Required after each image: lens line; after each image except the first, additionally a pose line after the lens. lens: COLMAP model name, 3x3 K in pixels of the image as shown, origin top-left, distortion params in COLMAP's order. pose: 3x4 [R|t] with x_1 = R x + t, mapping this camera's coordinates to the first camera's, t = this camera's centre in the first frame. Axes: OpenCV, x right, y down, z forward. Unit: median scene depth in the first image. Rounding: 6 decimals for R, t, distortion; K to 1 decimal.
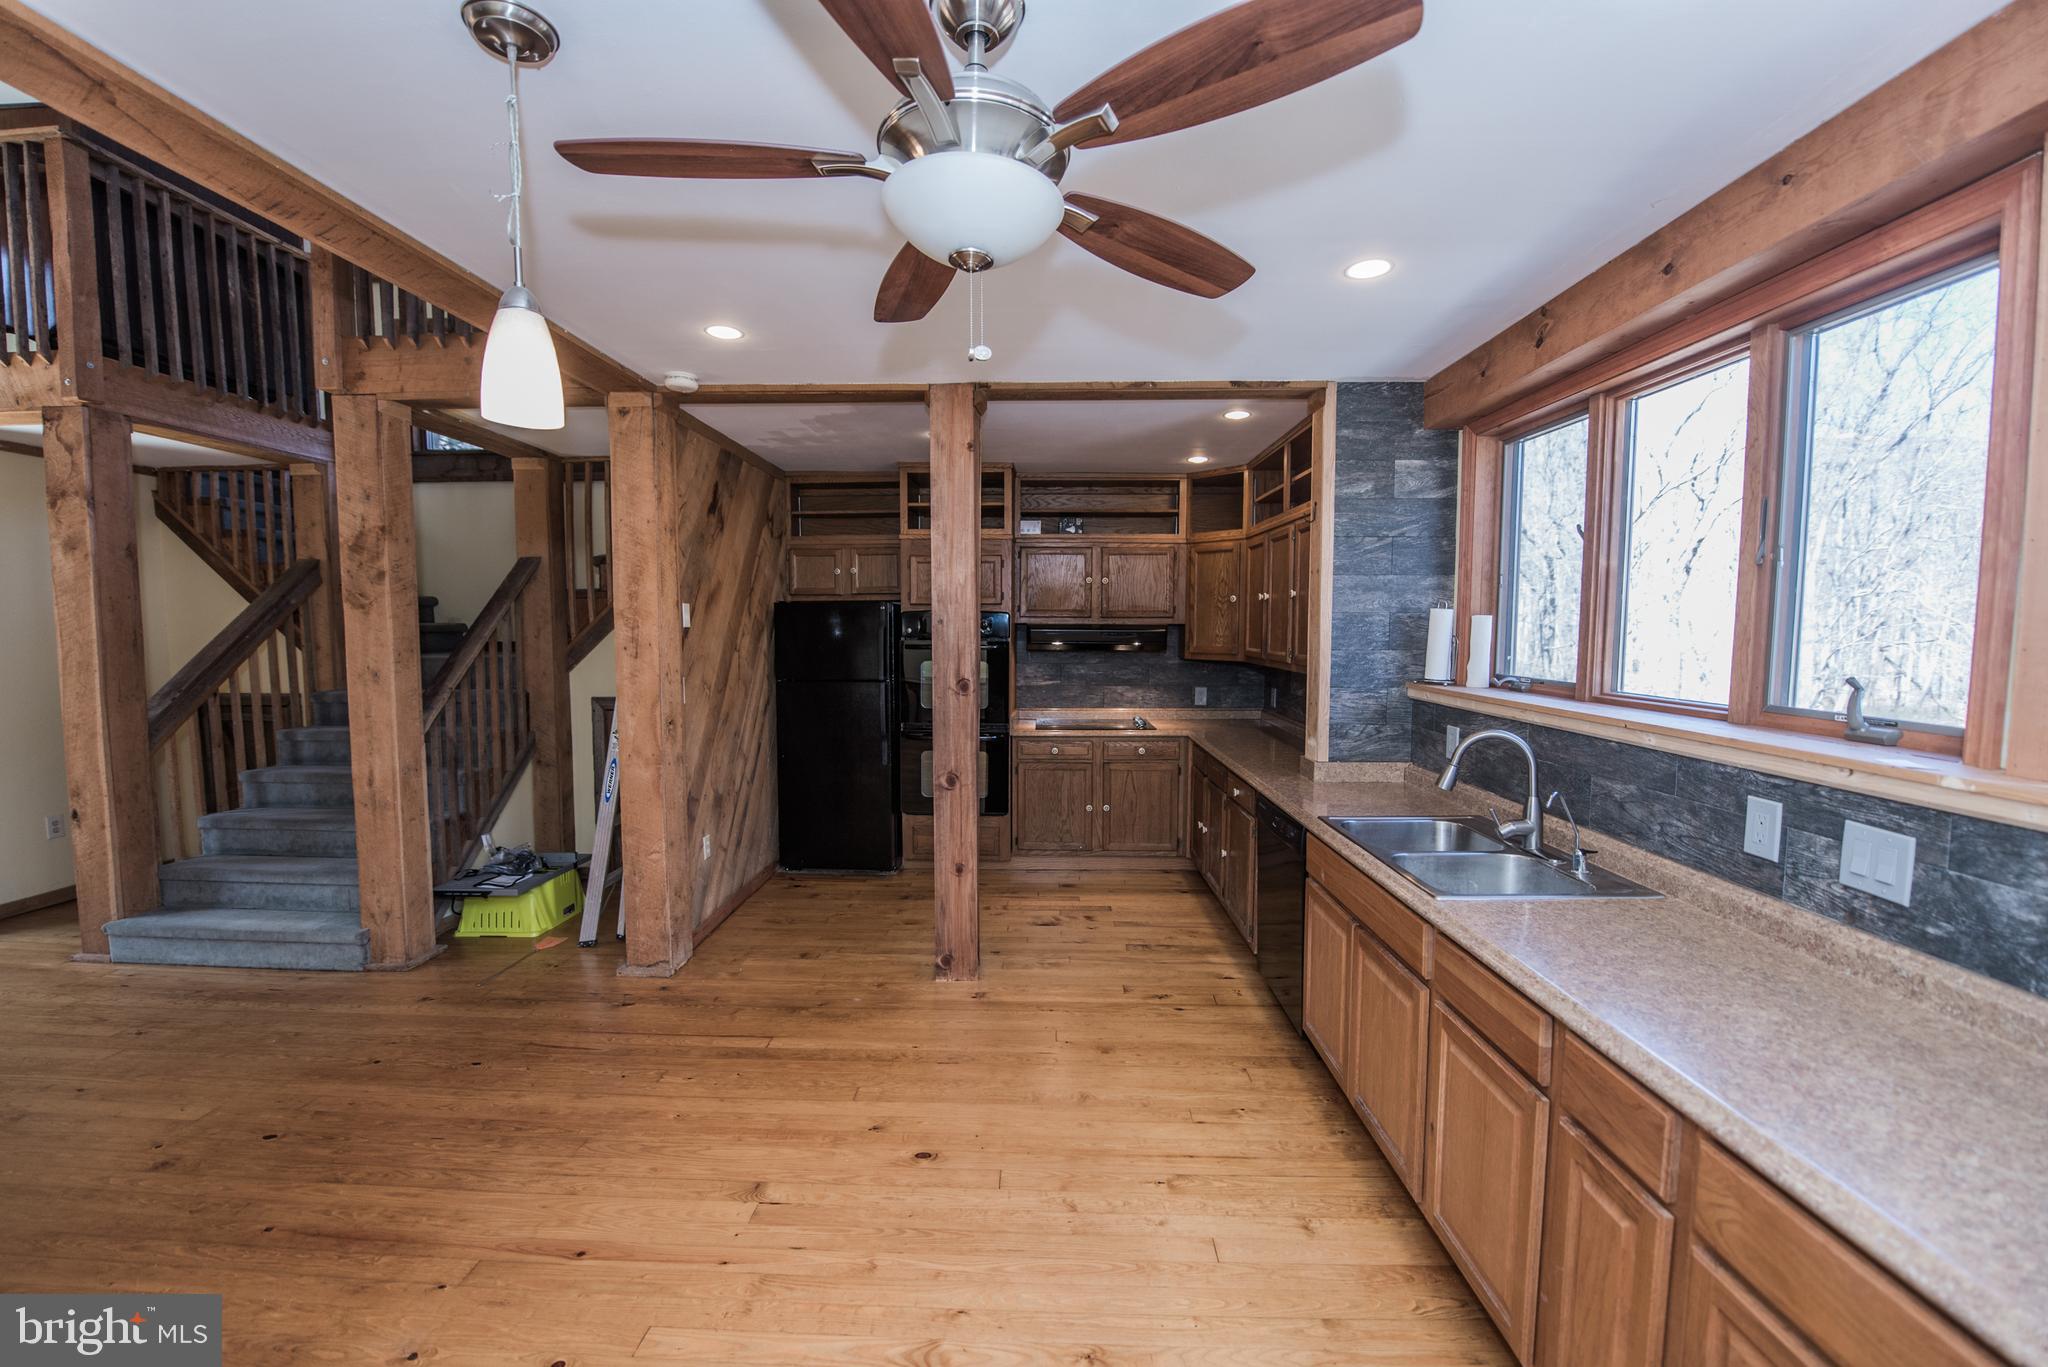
lens RADIAL K [[814.3, 0, 1018.9], [0, 814.3, 683.6], [0, 0, 1]] dist [-0.012847, -0.003215]
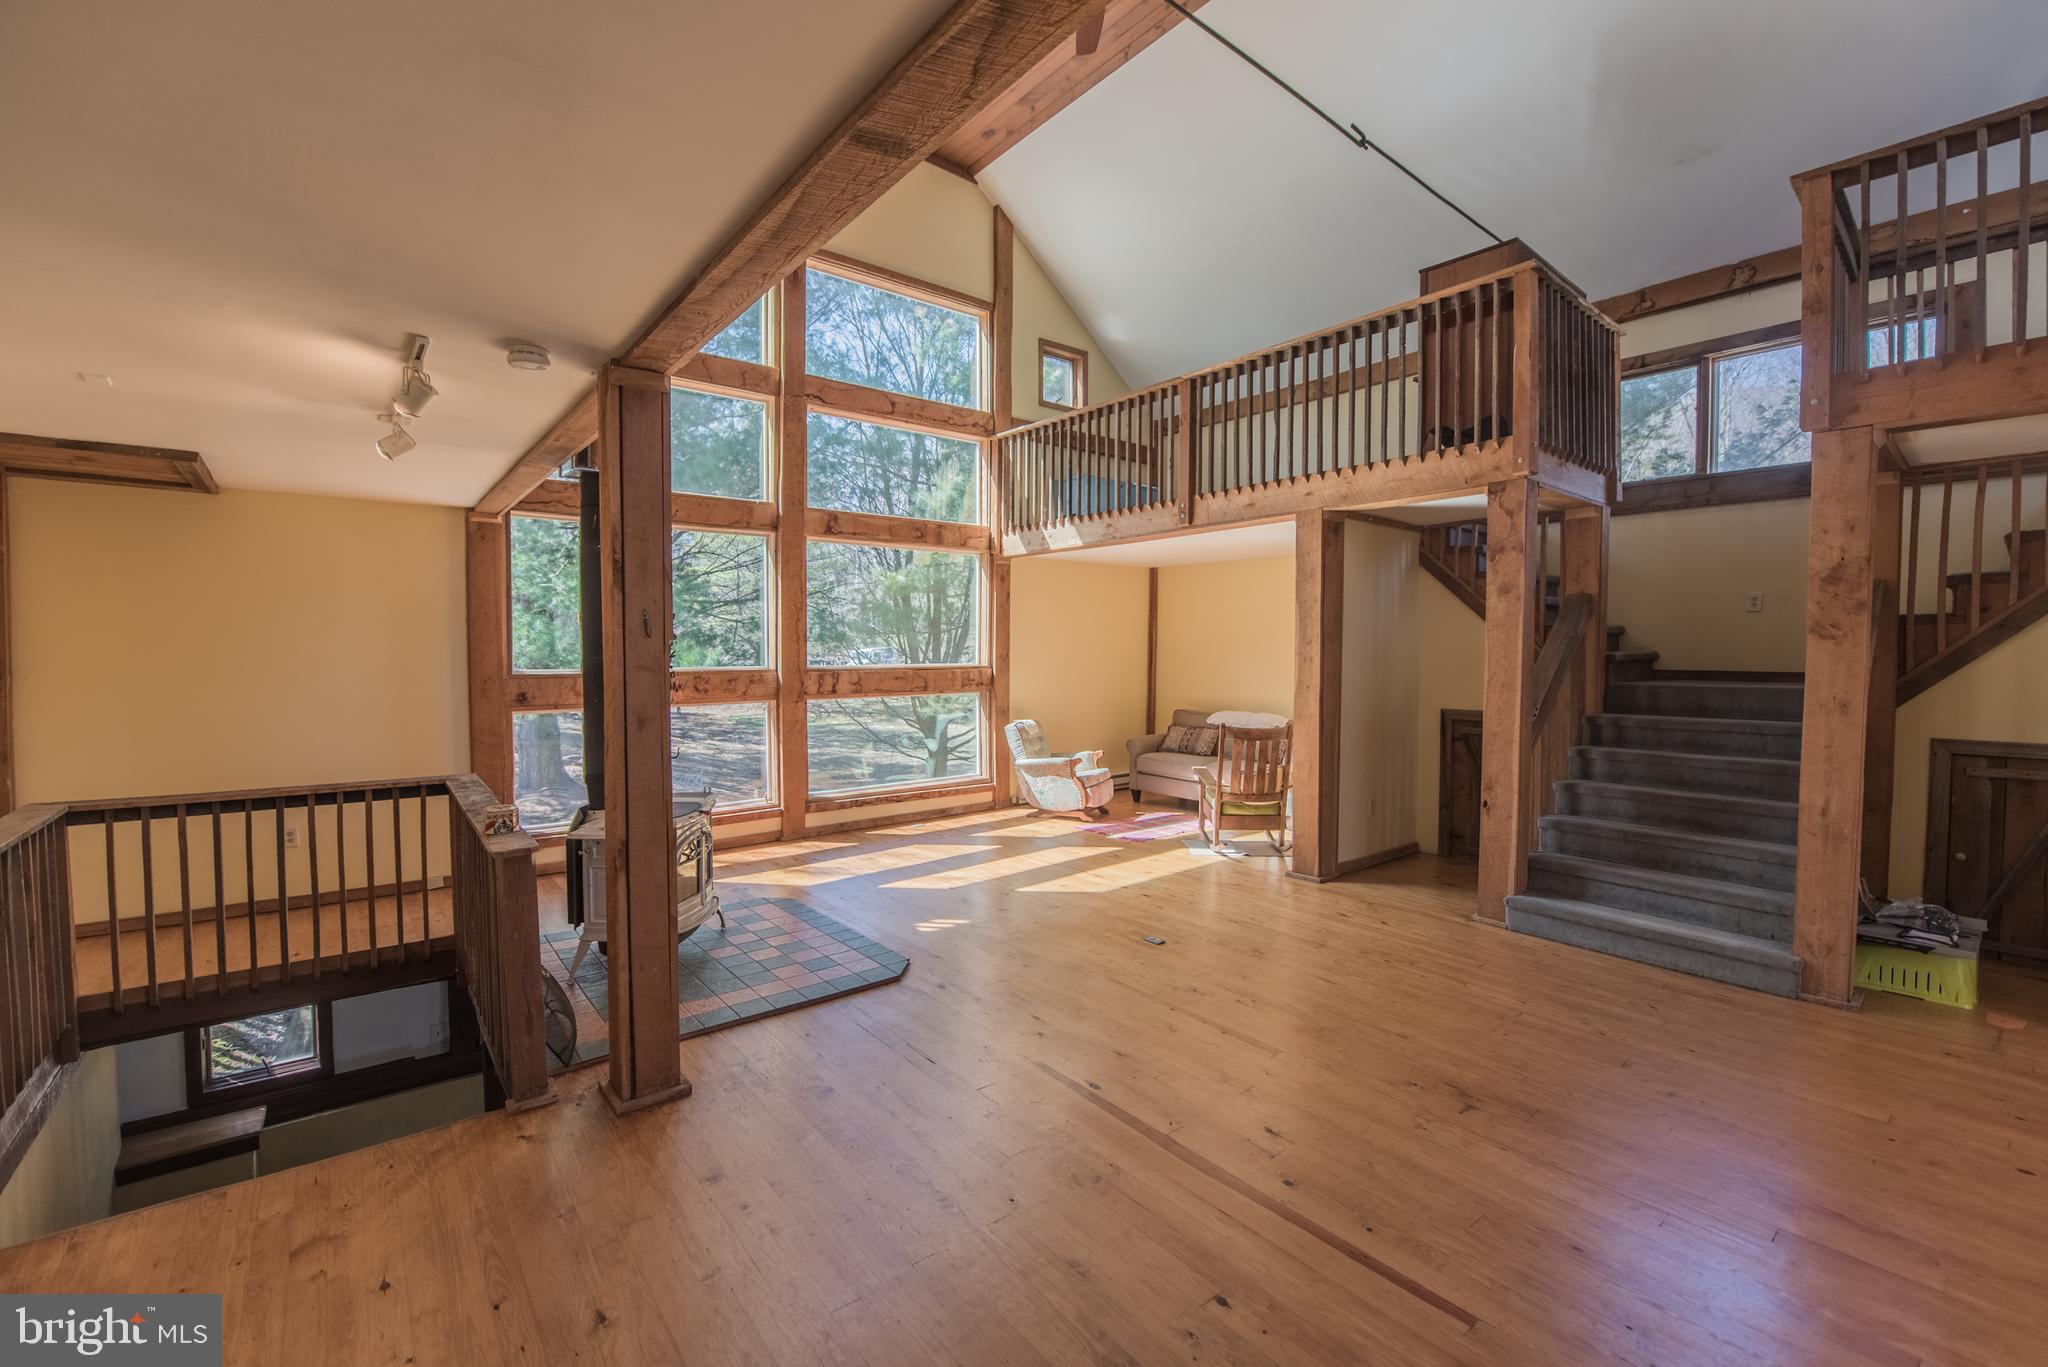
lens RADIAL K [[844.1, 0, 1018.1], [0, 844.1, 678.6], [0, 0, 1]] dist [-0.015274, -0.000234]
pose [[0.650547, 0.026125, -0.759017, -0.702965], [-0.054529, 0.998436, -0.012370, 0.024632], [0.757506, 0.049436, 0.650954, -0.453397]]
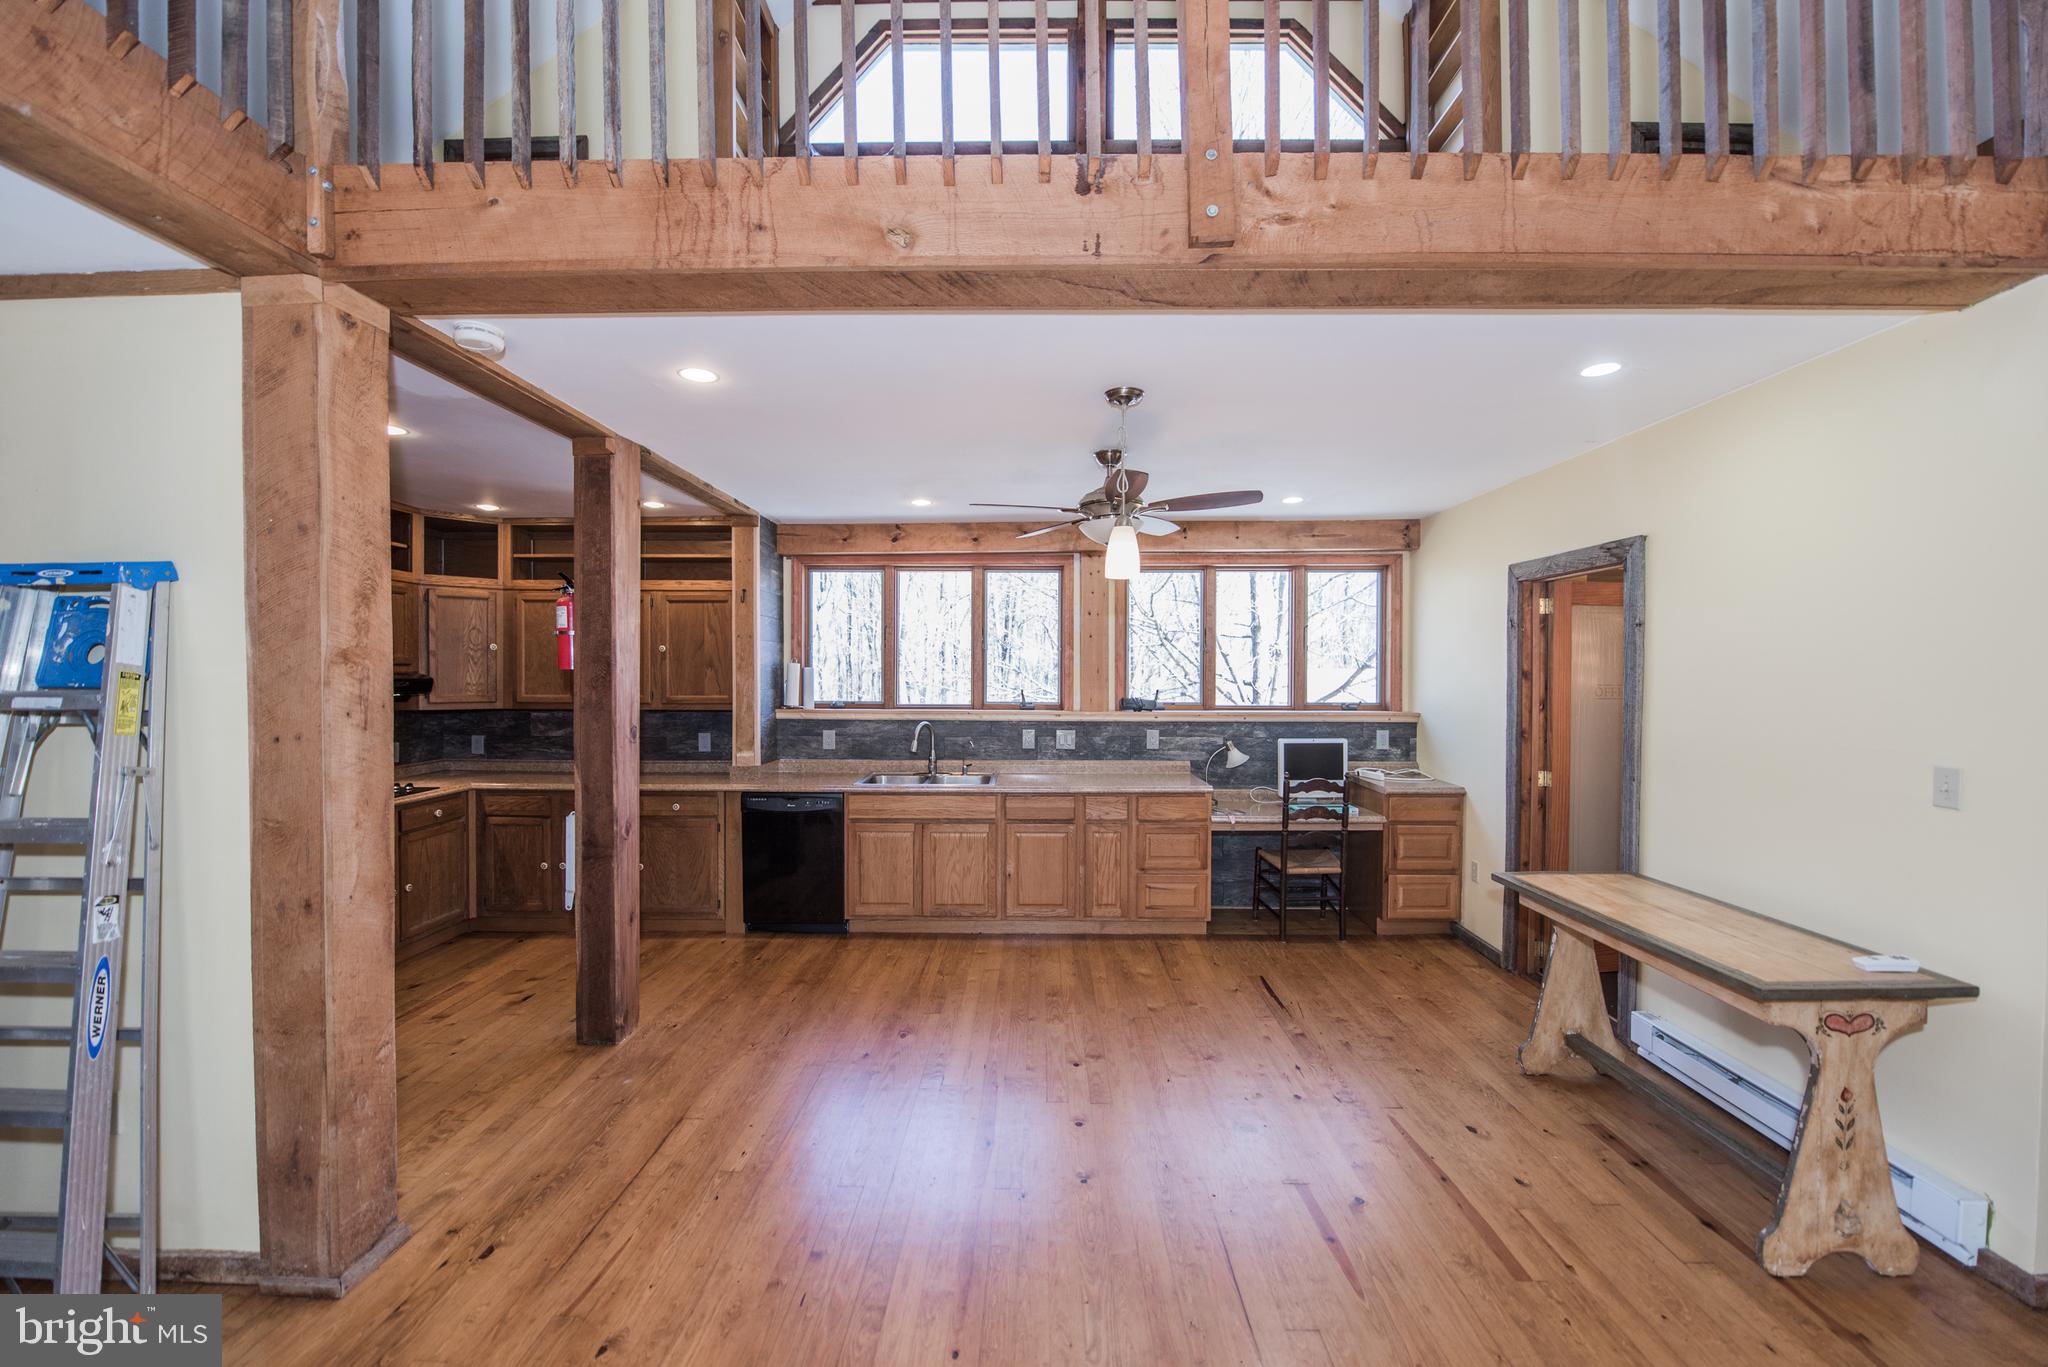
lens RADIAL K [[814.3, 0, 1018.9], [0, 814.3, 683.6], [0, 0, 1]] dist [-0.012847, -0.003215]
pose [[-0.011459, -0.014424, 0.999830, -1.086498], [0.070708, 0.997381, 0.015199, -0.040659], [-0.997431, 0.070870, -0.010409, 0.524595]]
